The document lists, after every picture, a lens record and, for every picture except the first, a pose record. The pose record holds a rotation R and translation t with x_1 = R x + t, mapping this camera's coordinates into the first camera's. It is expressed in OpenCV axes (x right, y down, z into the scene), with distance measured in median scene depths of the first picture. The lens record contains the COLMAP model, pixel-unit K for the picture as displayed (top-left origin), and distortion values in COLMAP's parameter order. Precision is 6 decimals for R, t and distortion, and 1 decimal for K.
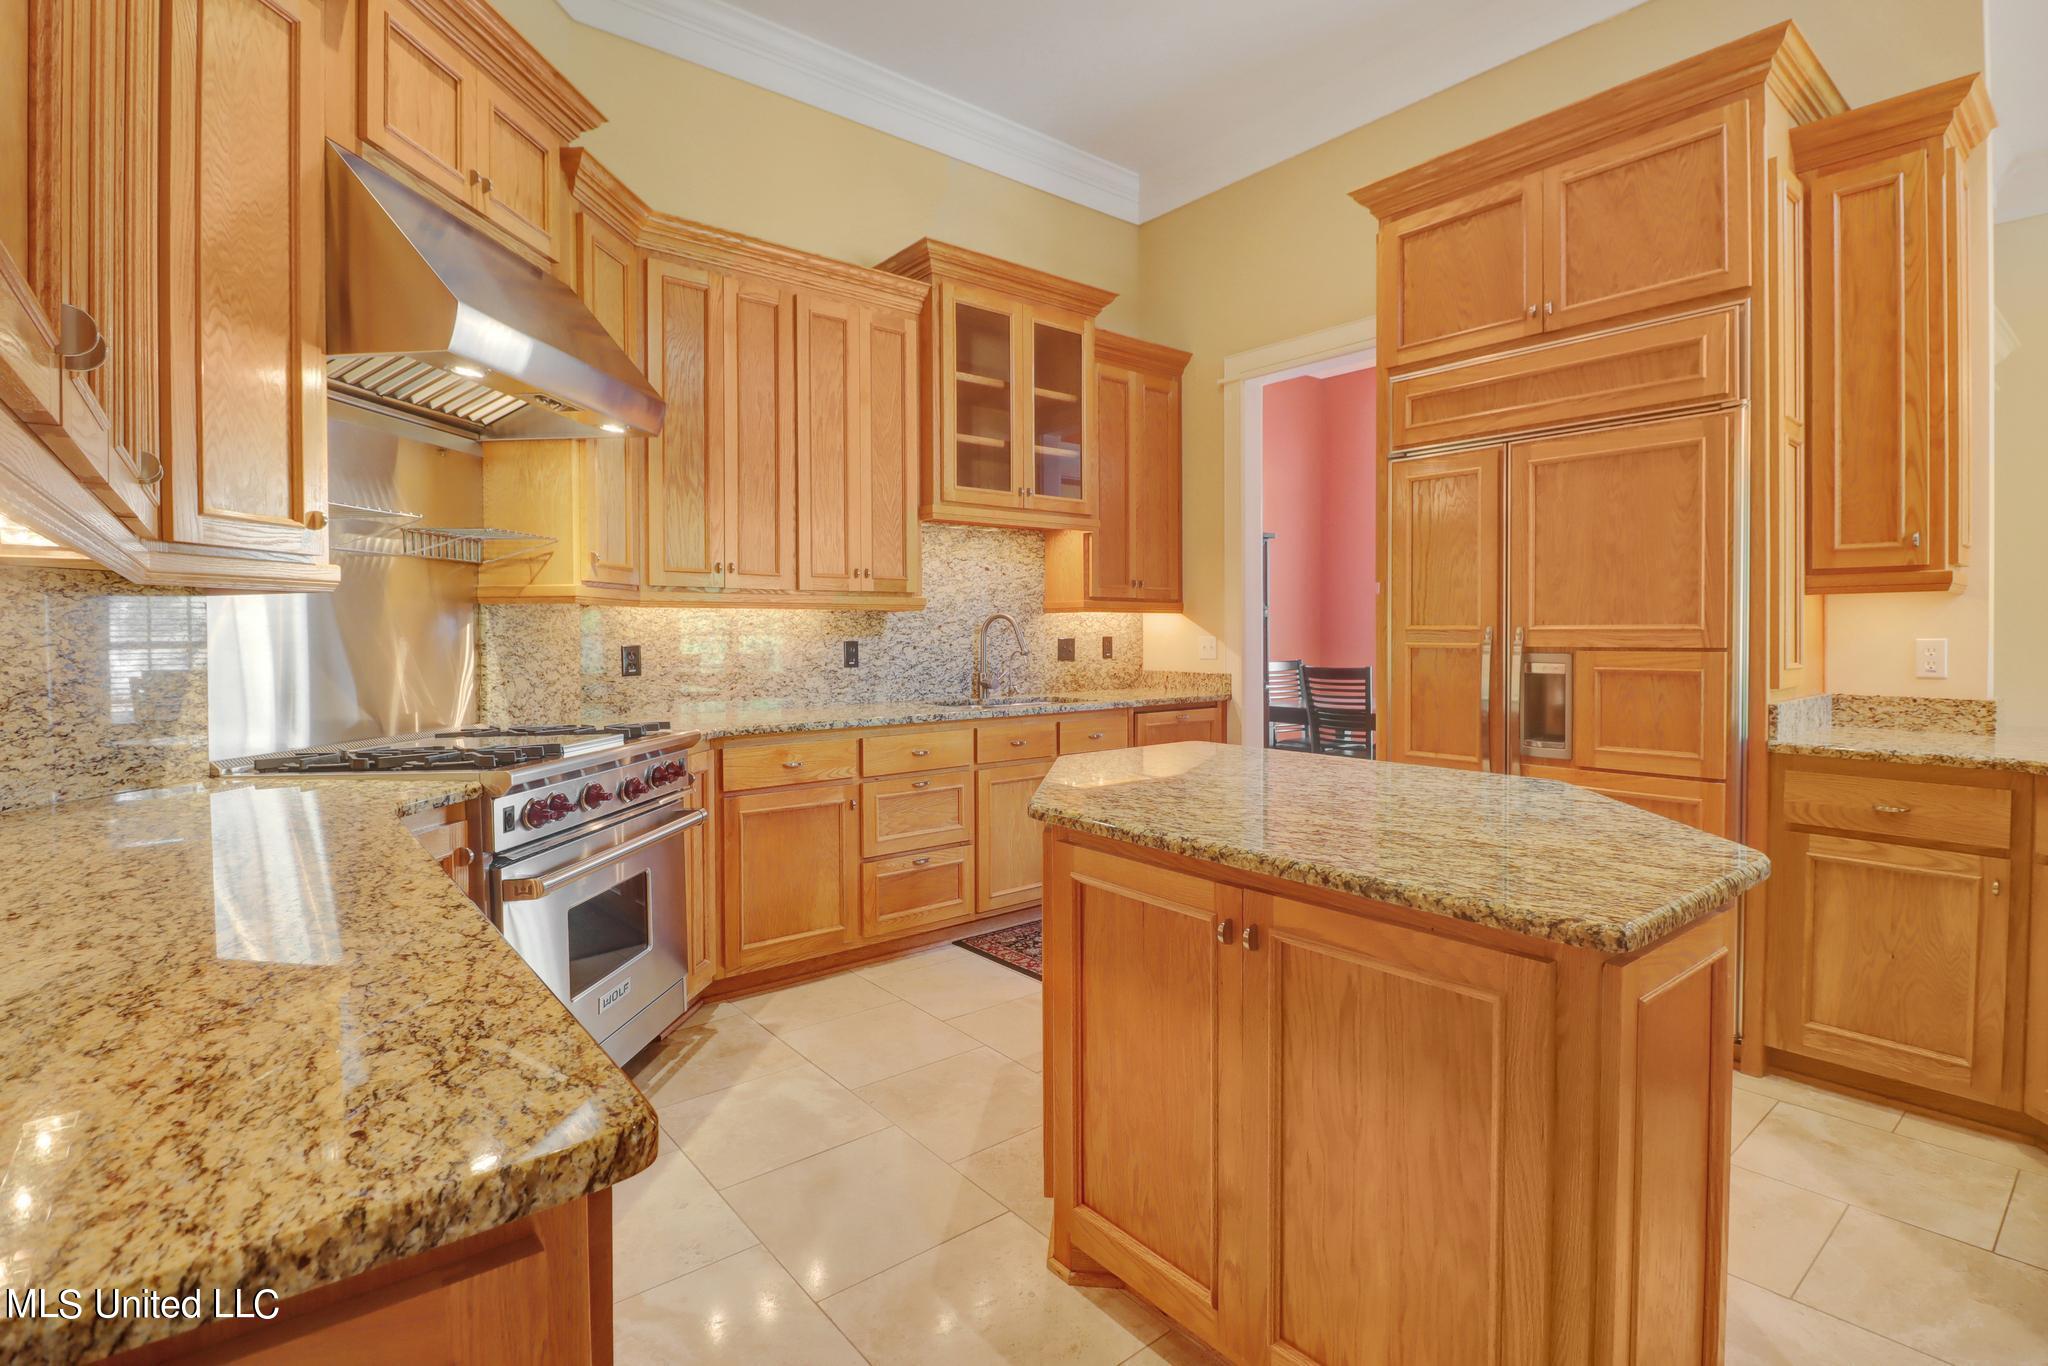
lens RADIAL K [[971.0, 0, 1018.2], [0, 971.0, 668.8], [0, 0, 1]] dist [-0.002737, -0.005051]
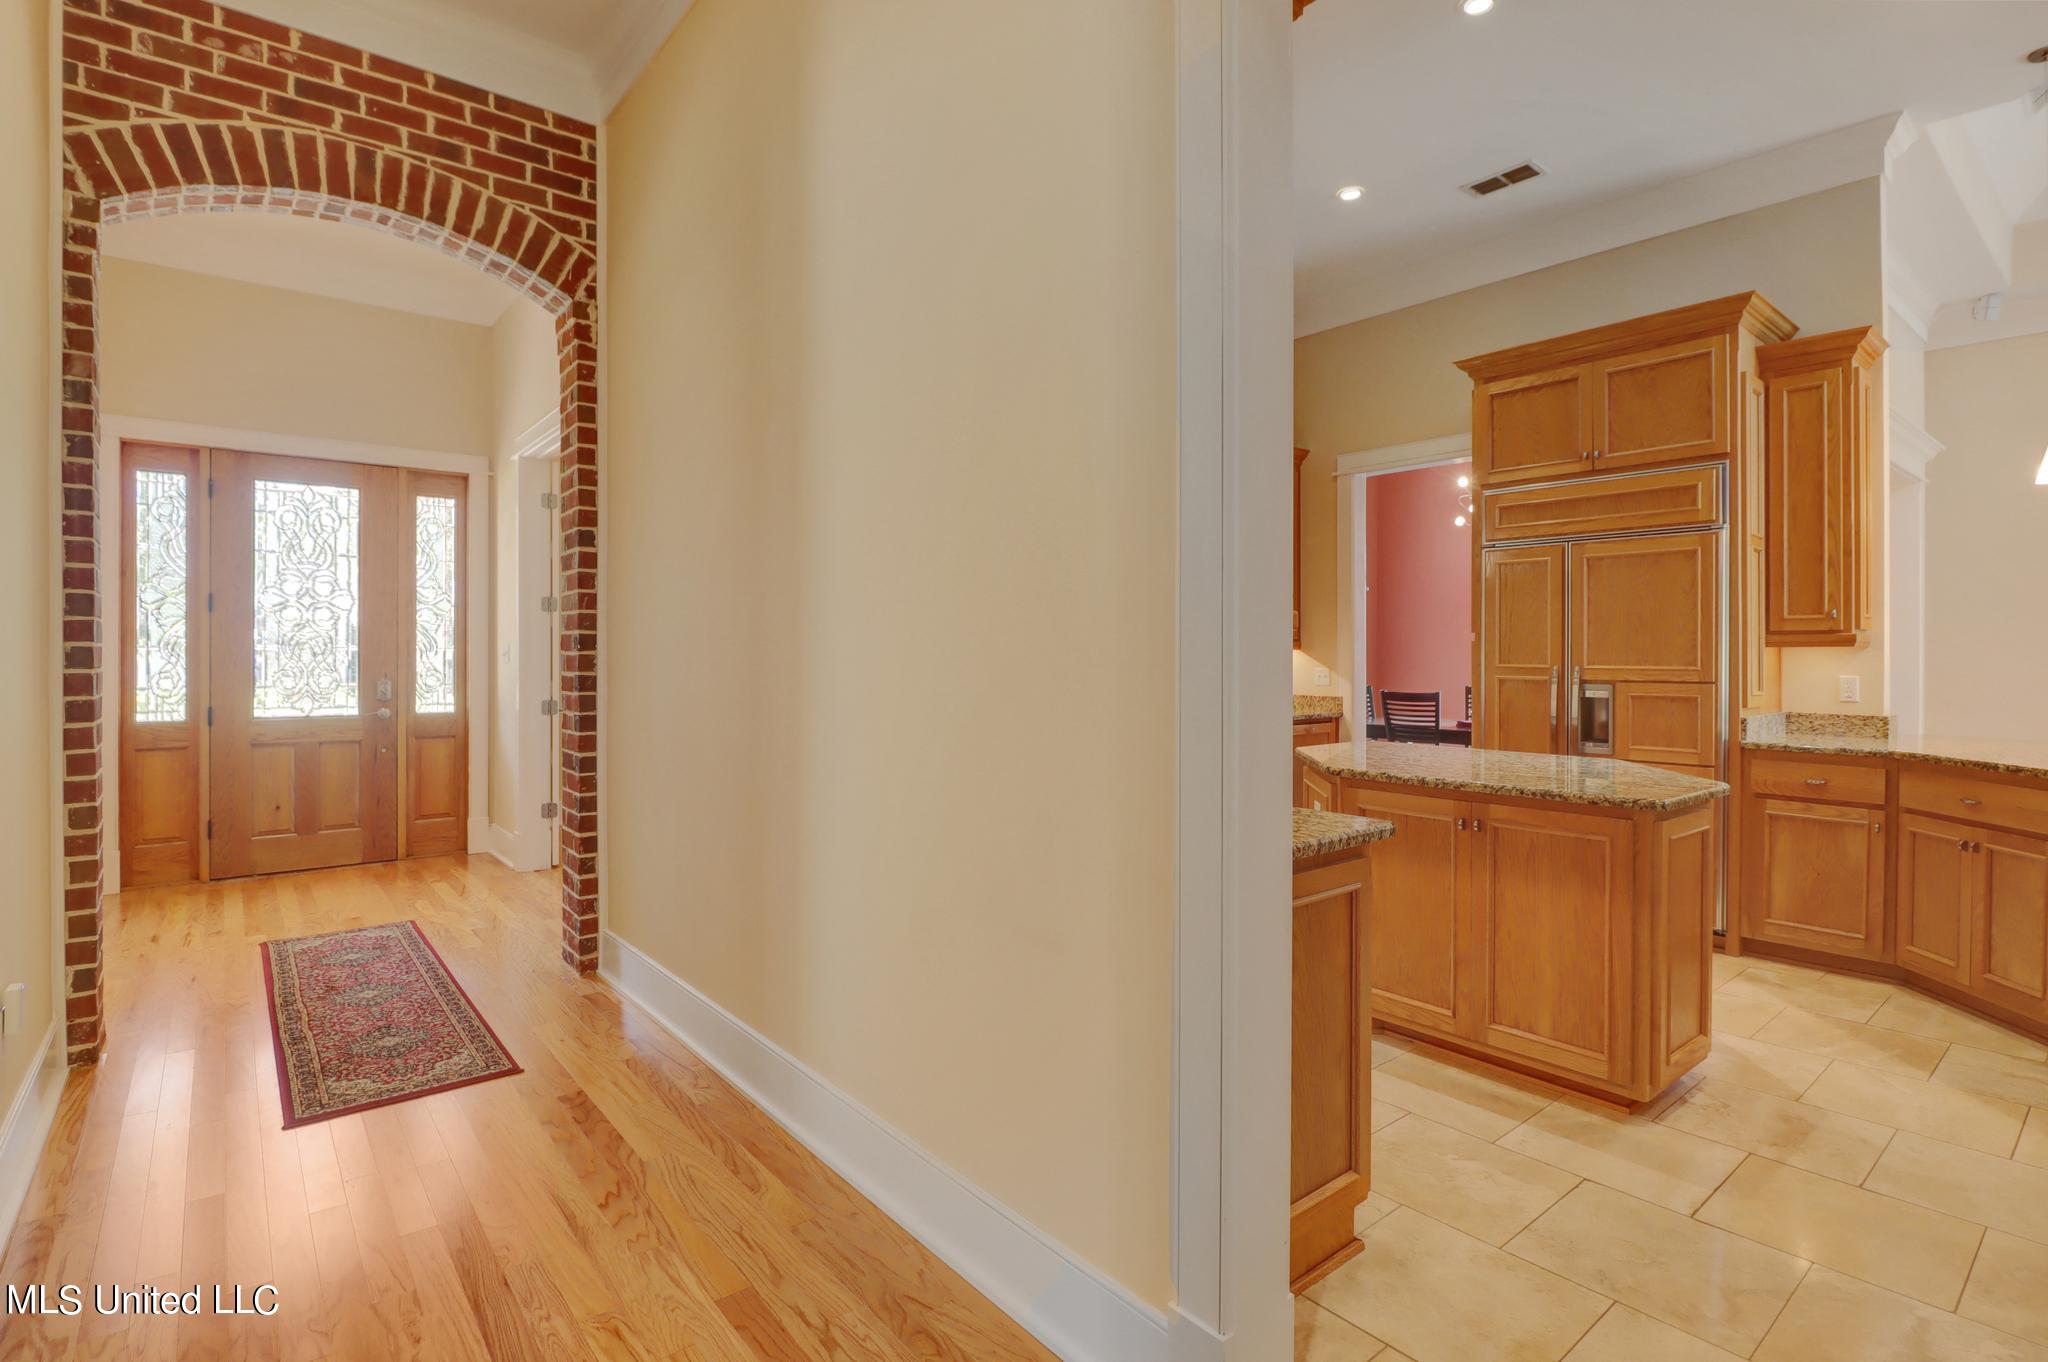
lens RADIAL K [[981.4, 0, 1026.8], [0, 981.4, 676.7], [0, 0, 1]] dist [-0.000462, -0.000537]
pose [[0.999915, 0.006175, 0.011507, -0.395716], [-0.006001, 0.999868, -0.015110, 0.001138], [-0.011599, 0.015039, 0.999820, -0.569532]]
